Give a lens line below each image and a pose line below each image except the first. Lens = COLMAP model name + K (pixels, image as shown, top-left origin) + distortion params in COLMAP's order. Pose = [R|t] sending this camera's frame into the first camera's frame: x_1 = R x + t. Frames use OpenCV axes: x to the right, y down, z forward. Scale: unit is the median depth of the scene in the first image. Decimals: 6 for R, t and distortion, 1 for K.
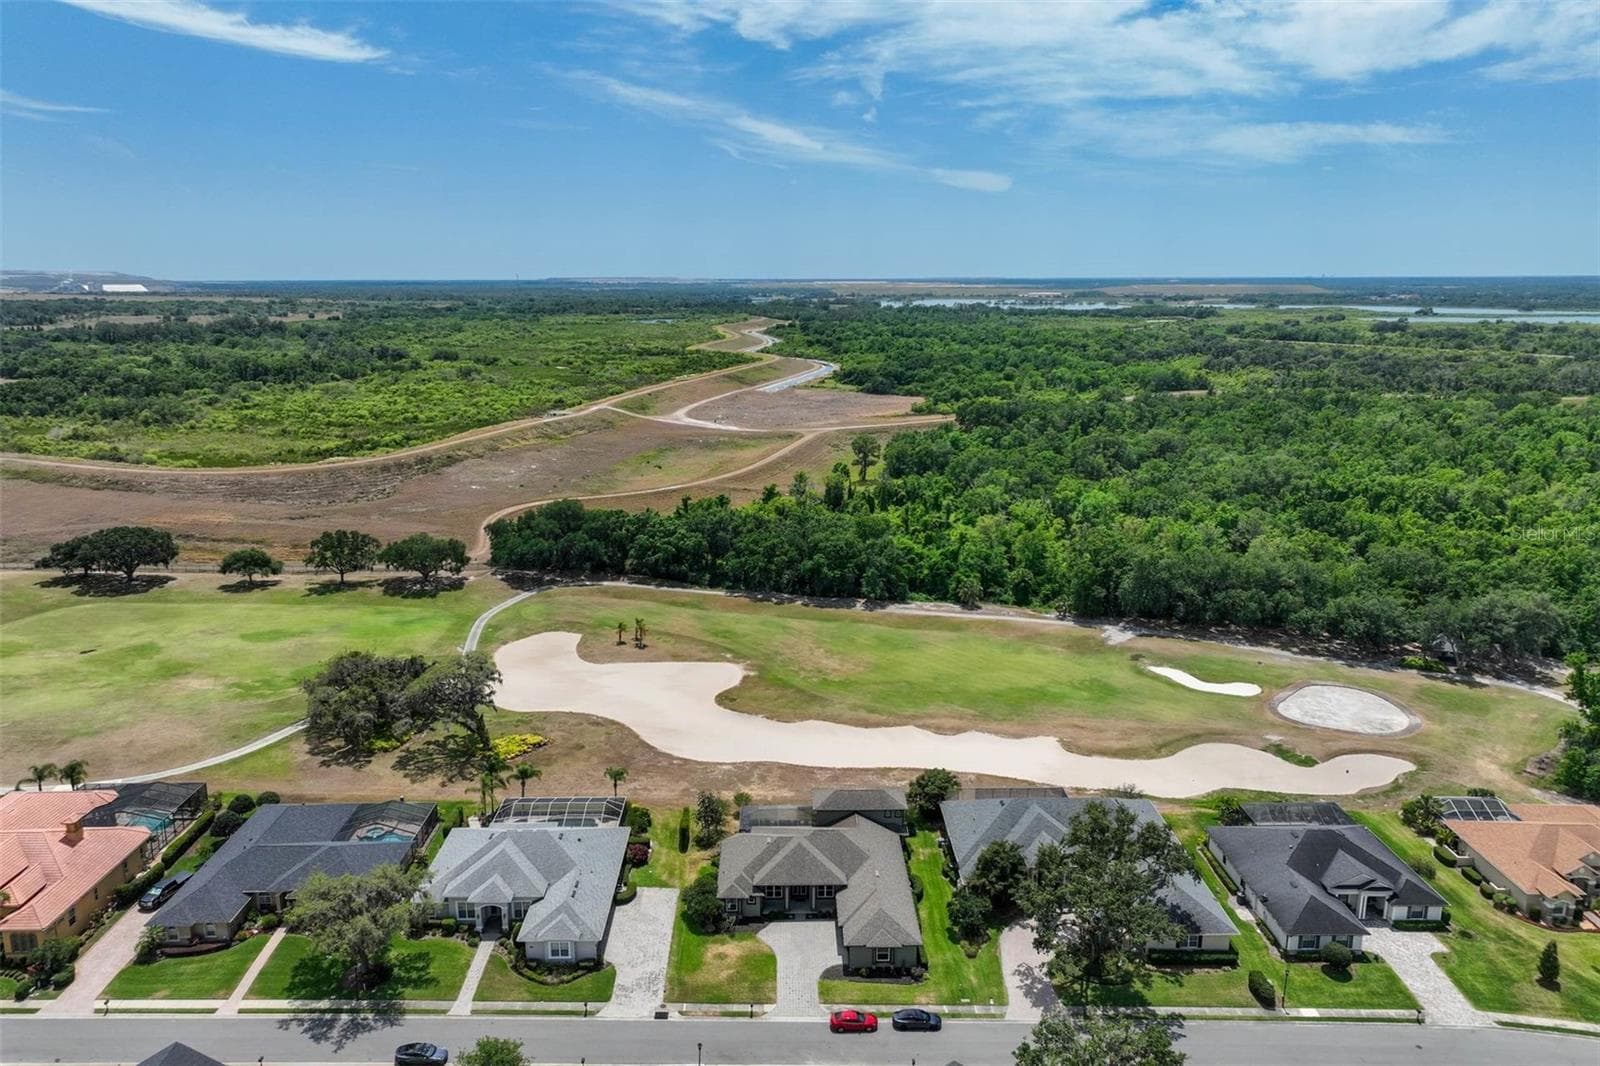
lens RADIAL K [[1312.4, 0, 800.0], [0, 1312.4, 533.0], [0, 0, 1]] dist [0.014156, 0.016250]
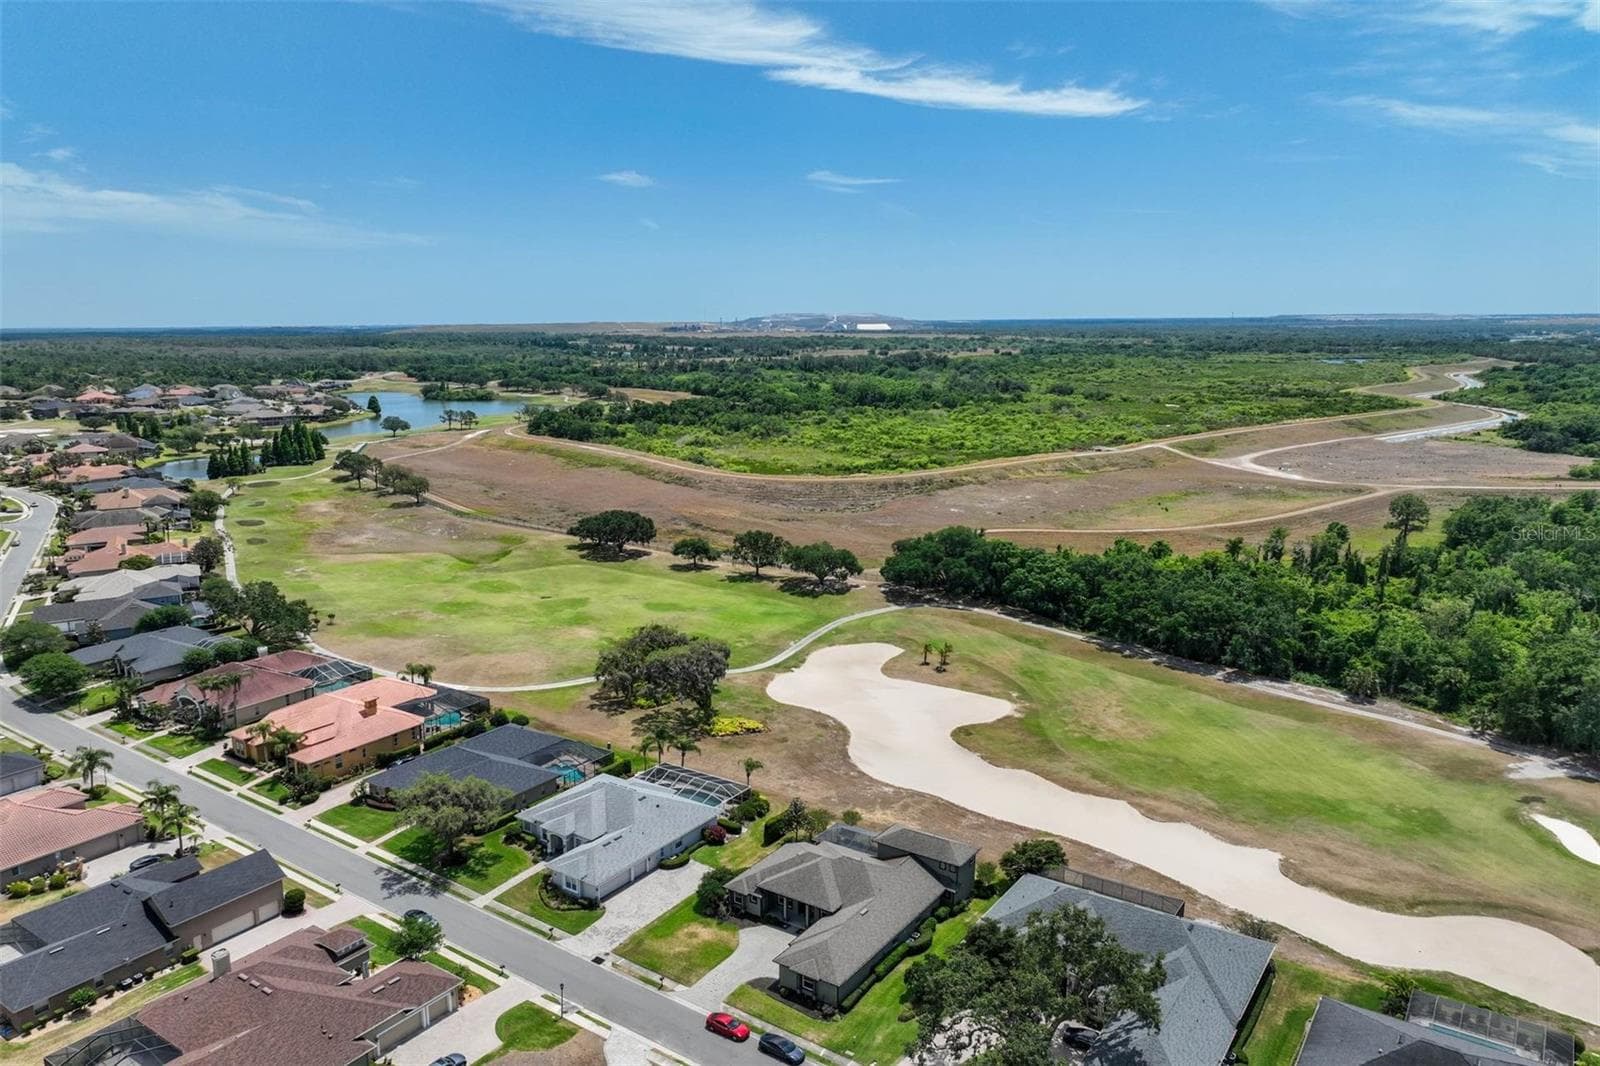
lens RADIAL K [[1203.5, 0, 610.1], [0, 1203.5, 540.7], [0, 0, 1]] dist [0.006183, 0.009205]
pose [[0.762564, 0.113731, -0.636837, 0.238658], [-0.118819, 0.992301, 0.034935, -0.015133], [0.635907, 0.049028, 0.770206, 0.081751]]
